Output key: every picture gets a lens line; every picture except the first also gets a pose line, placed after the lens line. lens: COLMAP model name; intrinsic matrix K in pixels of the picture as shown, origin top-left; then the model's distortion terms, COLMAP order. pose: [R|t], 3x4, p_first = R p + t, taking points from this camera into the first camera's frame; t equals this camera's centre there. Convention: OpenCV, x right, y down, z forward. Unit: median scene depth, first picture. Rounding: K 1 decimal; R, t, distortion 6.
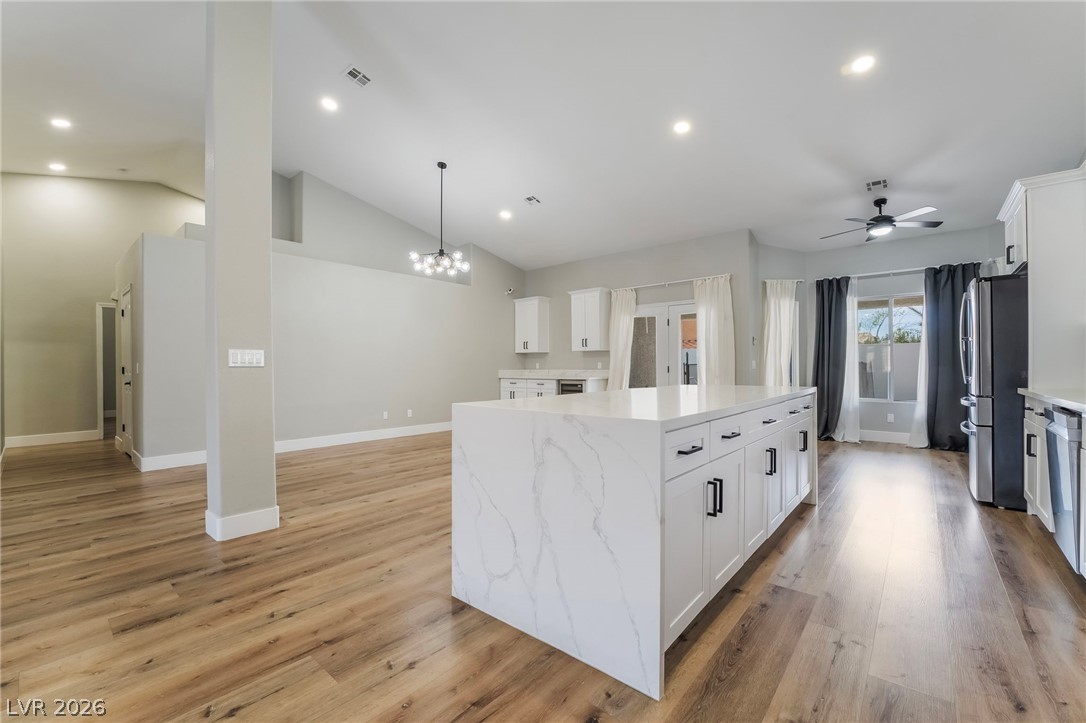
lens RADIAL K [[450.6, 0, 543.6], [0, 450.6, 363.8], [0, 0, 1]] dist [-0.024598, 0.003088]
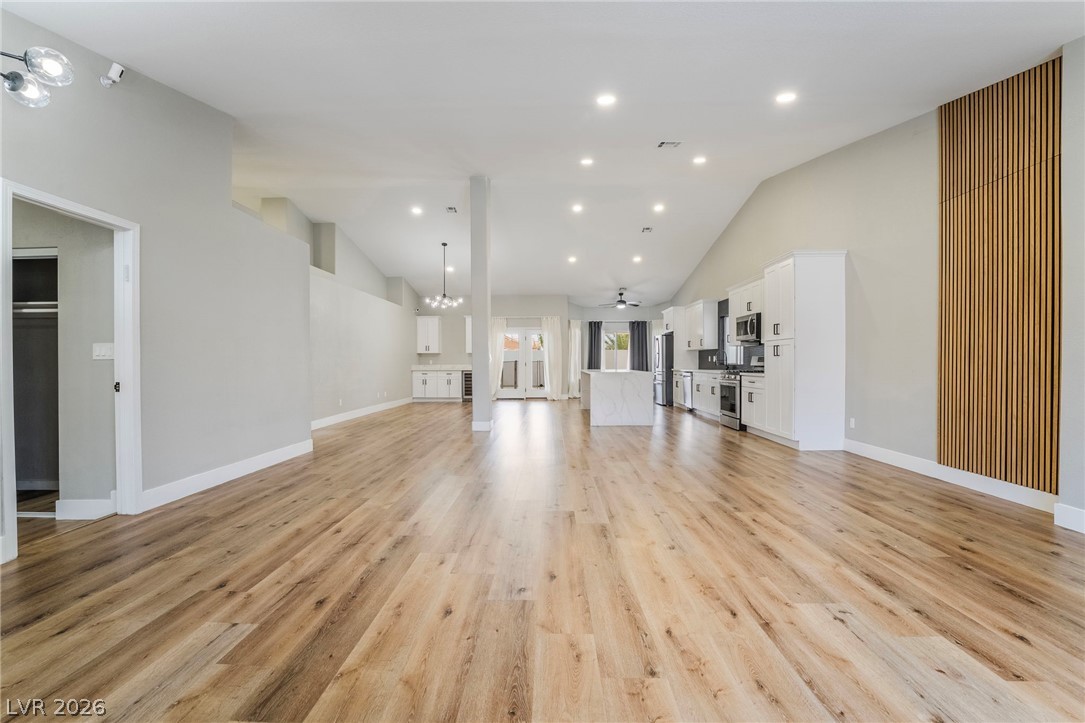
lens RADIAL K [[450.2, 0, 540.6], [0, 450.2, 365.2], [0, 0, 1]] dist [-0.024598, 0.003088]
pose [[0.776255, -0.001957, 0.630416, -0.935187], [-0.003465, 0.999967, 0.007370, 0.003166], [-0.630410, -0.007905, 0.776222, -0.516657]]
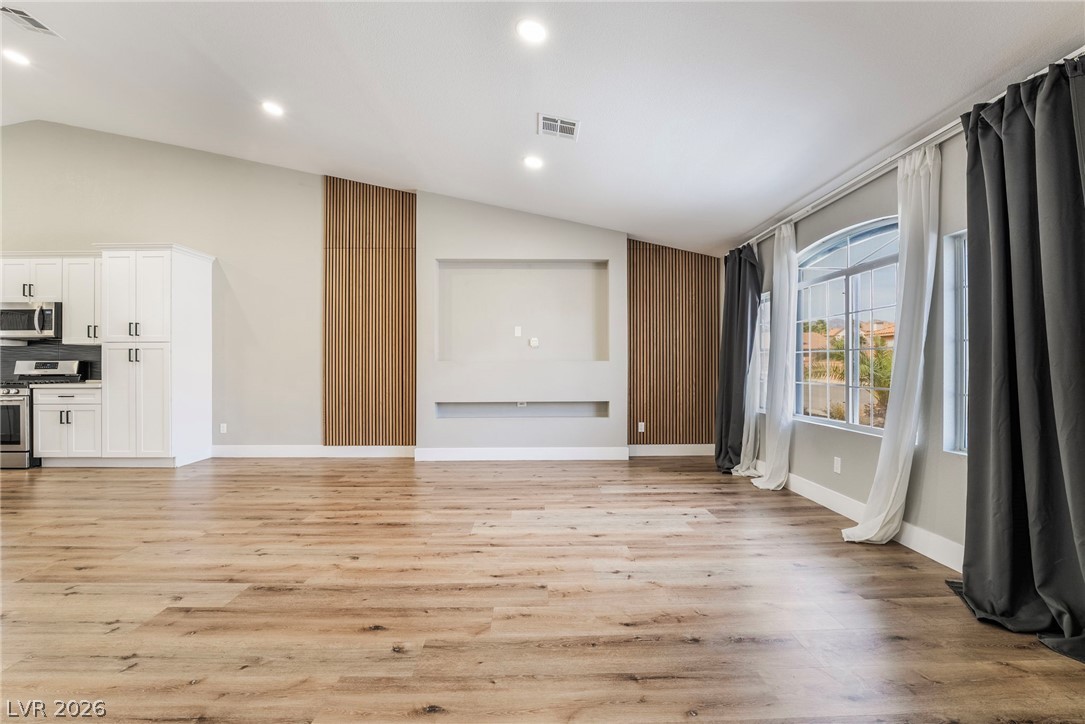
lens RADIAL K [[450.2, 0, 542.3], [0, 450.2, 364.3], [0, 0, 1]] dist [-0.024598, 0.003088]
pose [[-0.661247, 0.009918, 0.750102, -0.997970], [0.003092, 0.999940, -0.010496, 0.004028], [-0.750162, -0.004621, -0.661238, -0.131187]]
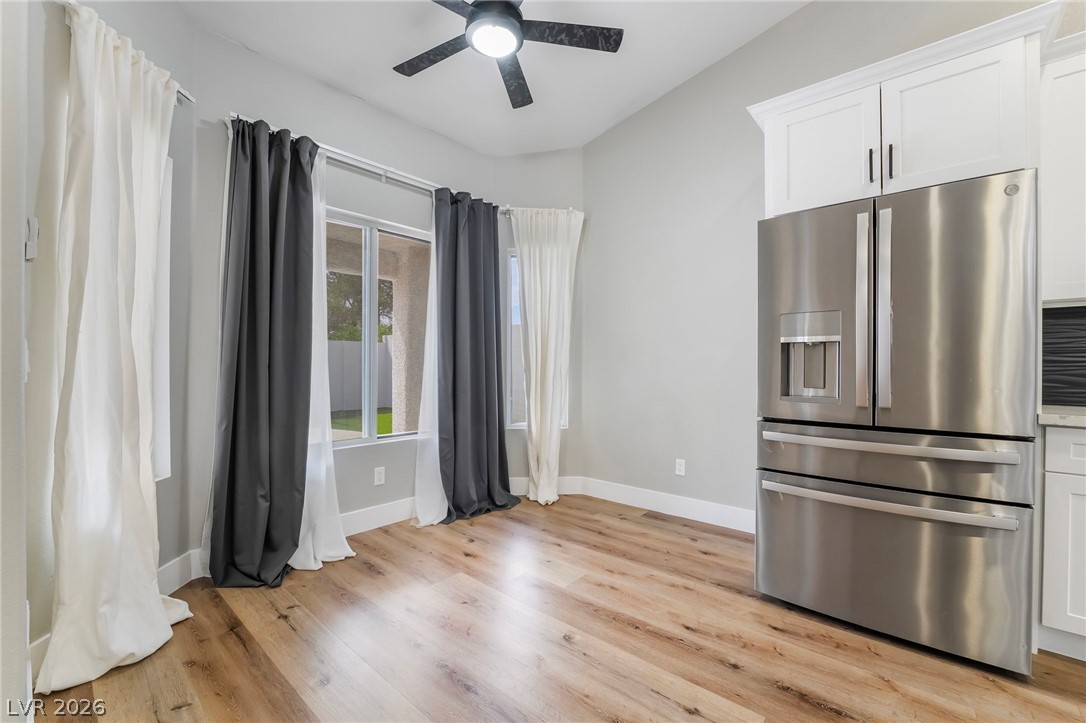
lens RADIAL K [[450.6, 0, 552.7], [0, 450.6, 363.8], [0, 0, 1]] dist [-0.024598, 0.003088]
pose [[0.014933, 0.000136, 0.999888, 0.290267], [-0.004936, 0.999988, -0.000062, -0.000162], [-0.999876, -0.004934, 0.014933, 0.789056]]
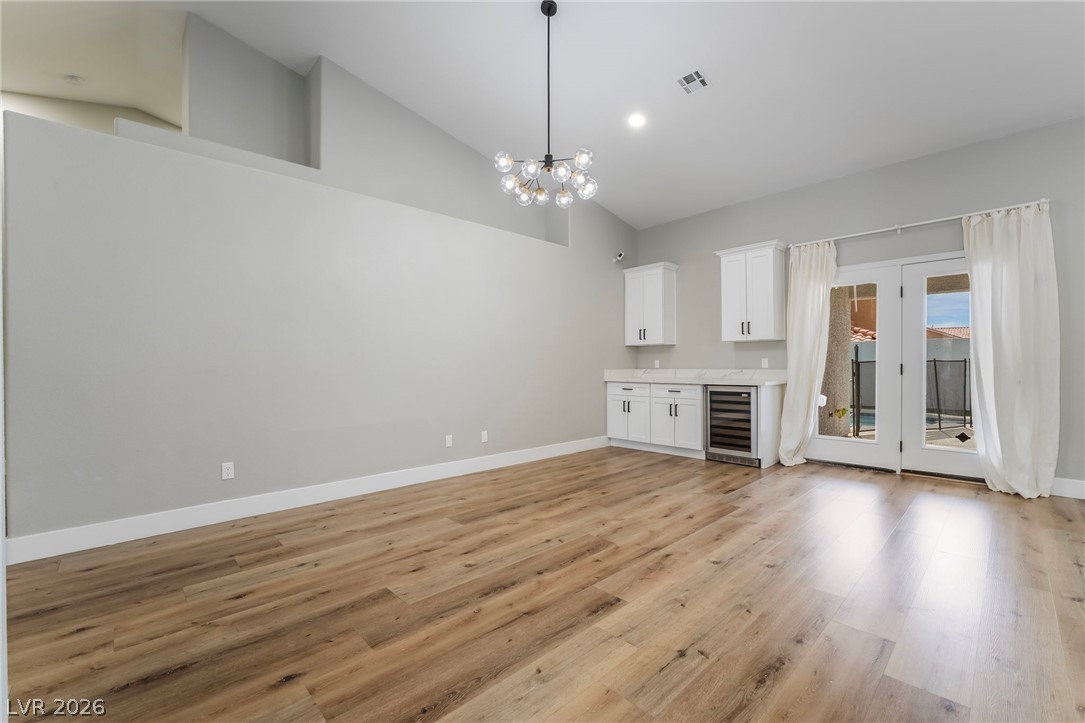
lens RADIAL K [[450.2, 0, 552.5], [0, 450.2, 366.7], [0, 0, 1]] dist [-0.024598, 0.003088]
pose [[0.995423, -0.000772, -0.095565, -0.154154], [0.001730, 0.999949, 0.009942, 0.002482], [0.095553, -0.010061, 0.995374, 0.402063]]
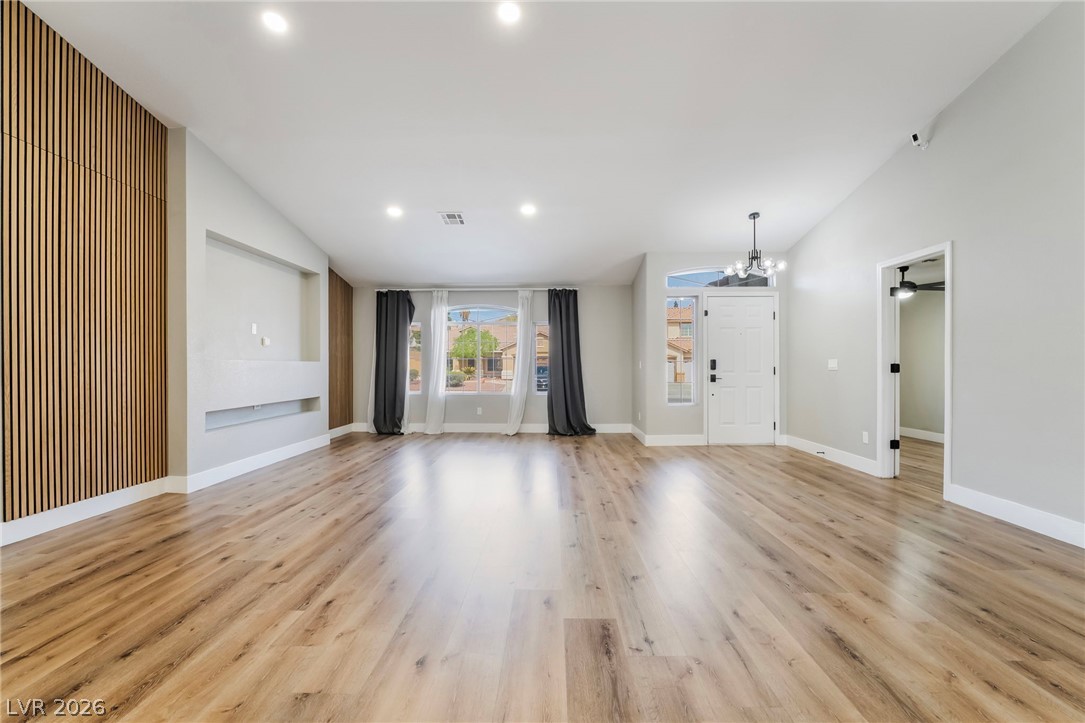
lens RADIAL K [[450.2, 0, 537.6], [0, 450.2, 367.0], [0, 0, 1]] dist [-0.024598, 0.003088]
pose [[-0.782637, 0.006286, -0.622446, -0.221165], [0.007223, 0.999973, 0.001016, 0.002056], [0.622436, -0.003701, -0.782662, 0.271024]]
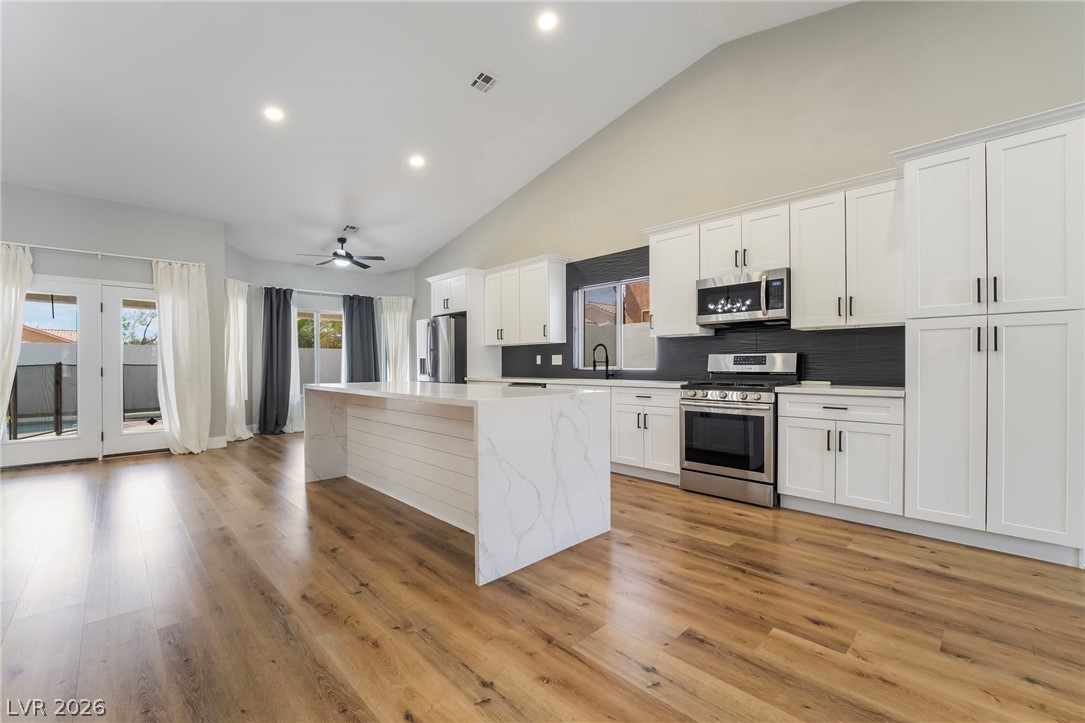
lens RADIAL K [[450.2, 0, 534.9], [0, 450.2, 367.6], [0, 0, 1]] dist [-0.024598, 0.003088]
pose [[0.102014, -0.002407, 0.994780, -0.409425], [-0.000535, 0.999997, 0.002475, 0.003581], [-0.994783, -0.000785, 0.102012, 0.258241]]
